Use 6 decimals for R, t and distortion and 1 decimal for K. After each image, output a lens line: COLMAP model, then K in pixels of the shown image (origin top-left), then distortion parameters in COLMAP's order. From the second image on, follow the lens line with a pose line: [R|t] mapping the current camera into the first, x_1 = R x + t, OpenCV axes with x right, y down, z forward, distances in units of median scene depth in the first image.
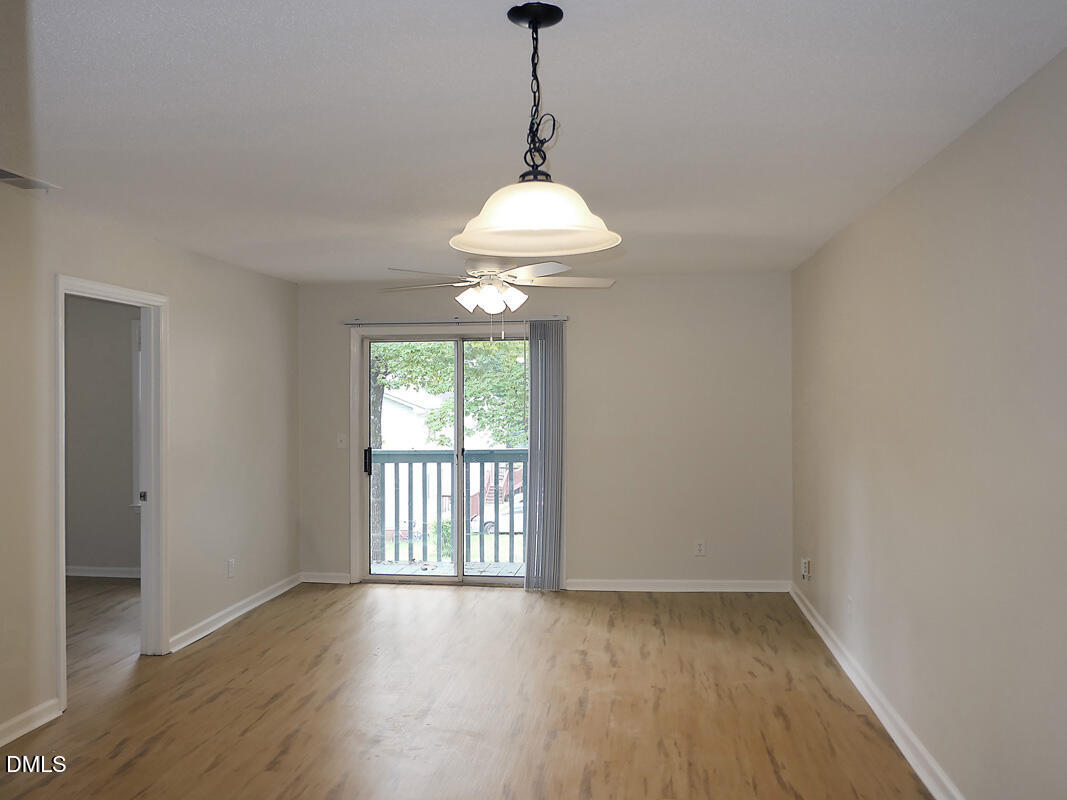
lens RADIAL K [[814.2, 0, 533.5], [0, 814.2, 400.0], [0, 0, 1]] dist [0.049753, -0.001090]
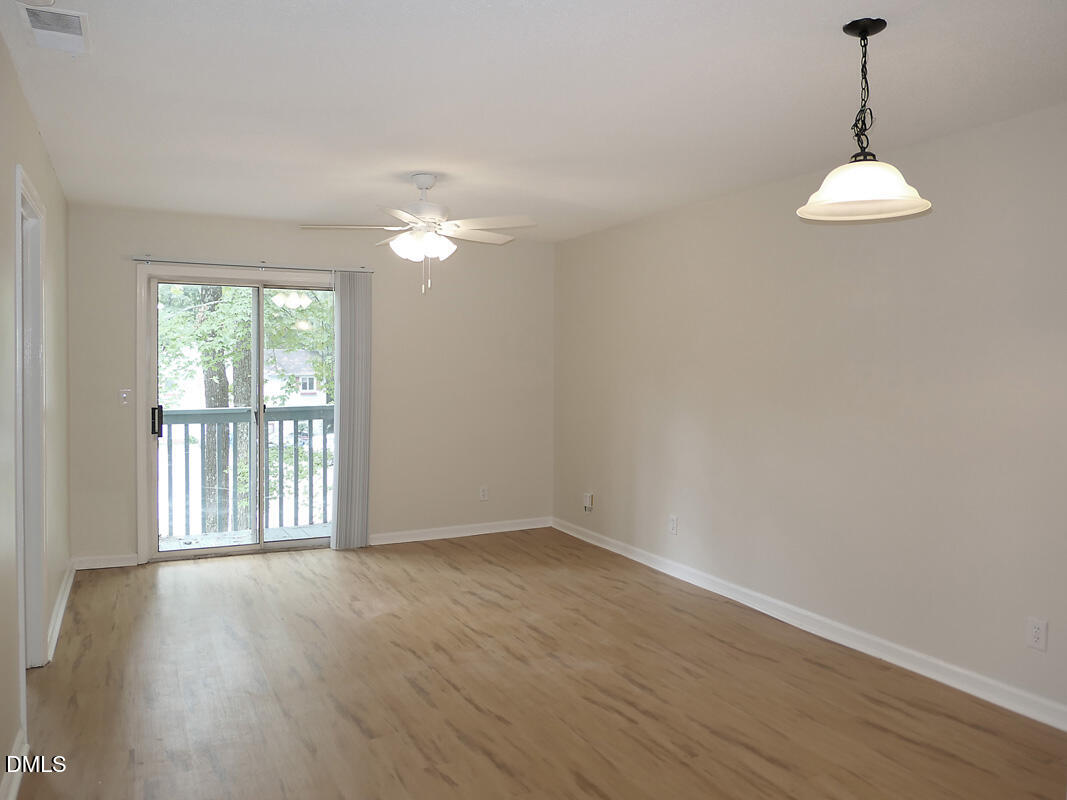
lens RADIAL K [[814.3, 0, 533.9], [0, 814.3, 395.0], [0, 0, 1]] dist [-0.000423, -0.000970]
pose [[0.846027, -0.011316, 0.533020, -0.323011], [-0.008019, 0.999392, 0.033944, 0.014365], [-0.533080, -0.032992, 0.845421, 0.064783]]
